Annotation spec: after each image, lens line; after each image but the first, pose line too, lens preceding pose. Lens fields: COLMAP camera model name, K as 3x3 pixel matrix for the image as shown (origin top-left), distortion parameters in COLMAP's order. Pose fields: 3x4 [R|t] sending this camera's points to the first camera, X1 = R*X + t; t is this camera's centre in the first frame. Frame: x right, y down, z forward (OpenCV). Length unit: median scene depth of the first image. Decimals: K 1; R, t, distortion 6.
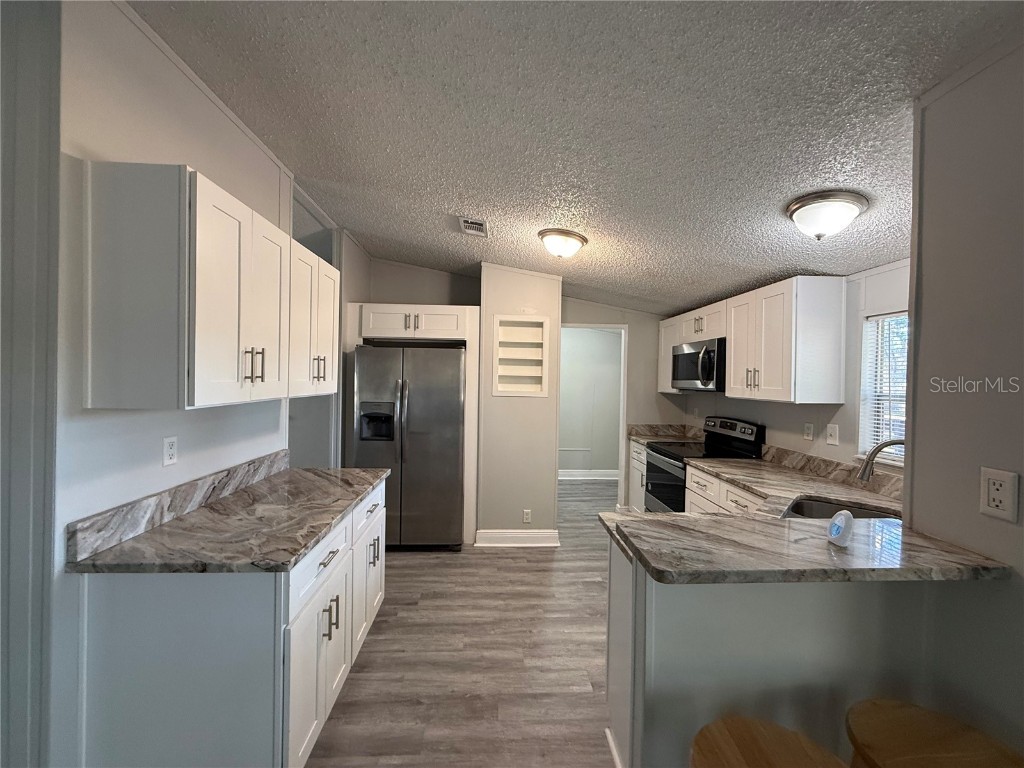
lens RADIAL K [[407.9, 0, 512.0], [0, 407.9, 384.0], [0, 0, 1]] dist [0.001846, -0.000028]
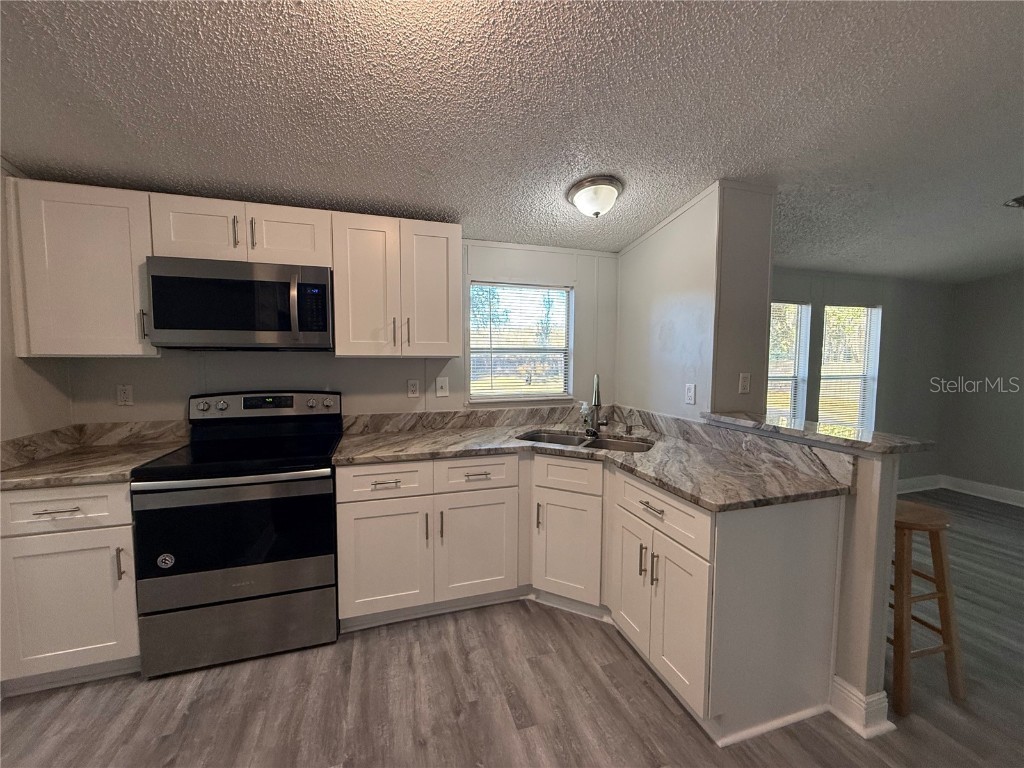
lens RADIAL K [[407.9, 0, 512.0], [0, 407.9, 384.0], [0, 0, 1]] dist [0.001846, -0.000028]
pose [[-0.256452, -0.086239, 0.962702, -0.223418], [0.004413, 0.995897, 0.090388, 0.017290], [-0.966547, 0.027428, -0.255019, 0.892003]]
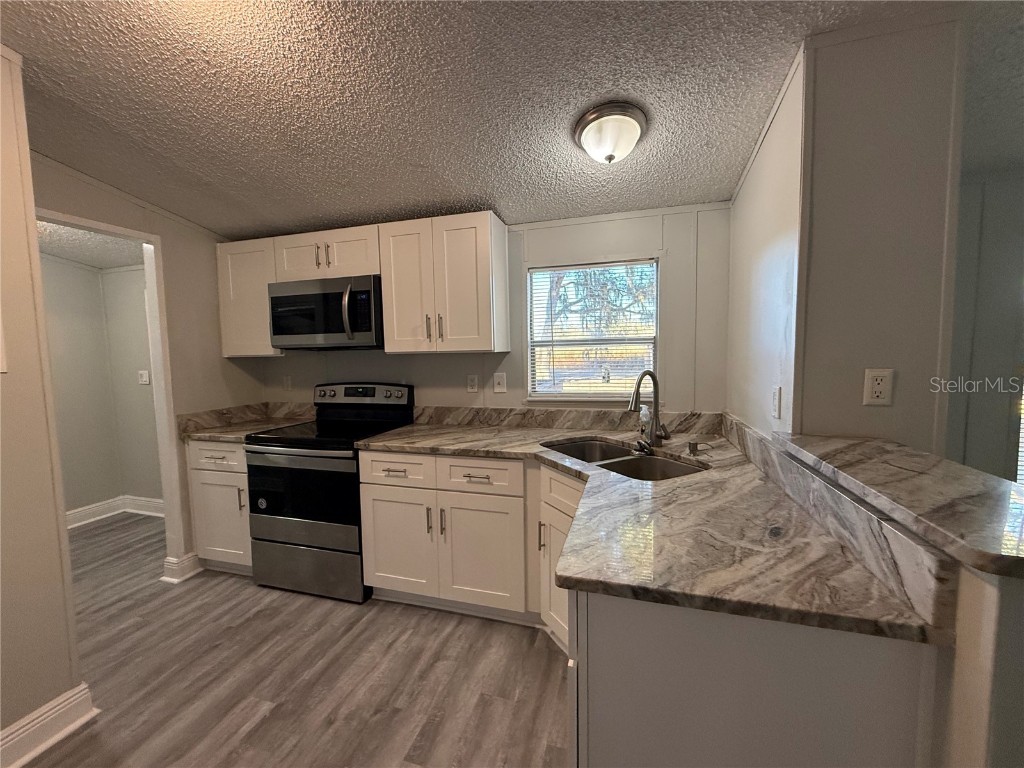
lens RADIAL K [[407.9, 0, 512.0], [0, 407.9, 384.0], [0, 0, 1]] dist [0.001846, -0.000028]
pose [[0.333580, -0.095185, 0.937904, -0.130524], [0.036795, 0.995446, 0.087938, 0.031197], [-0.942004, 0.005175, 0.335563, 0.513338]]
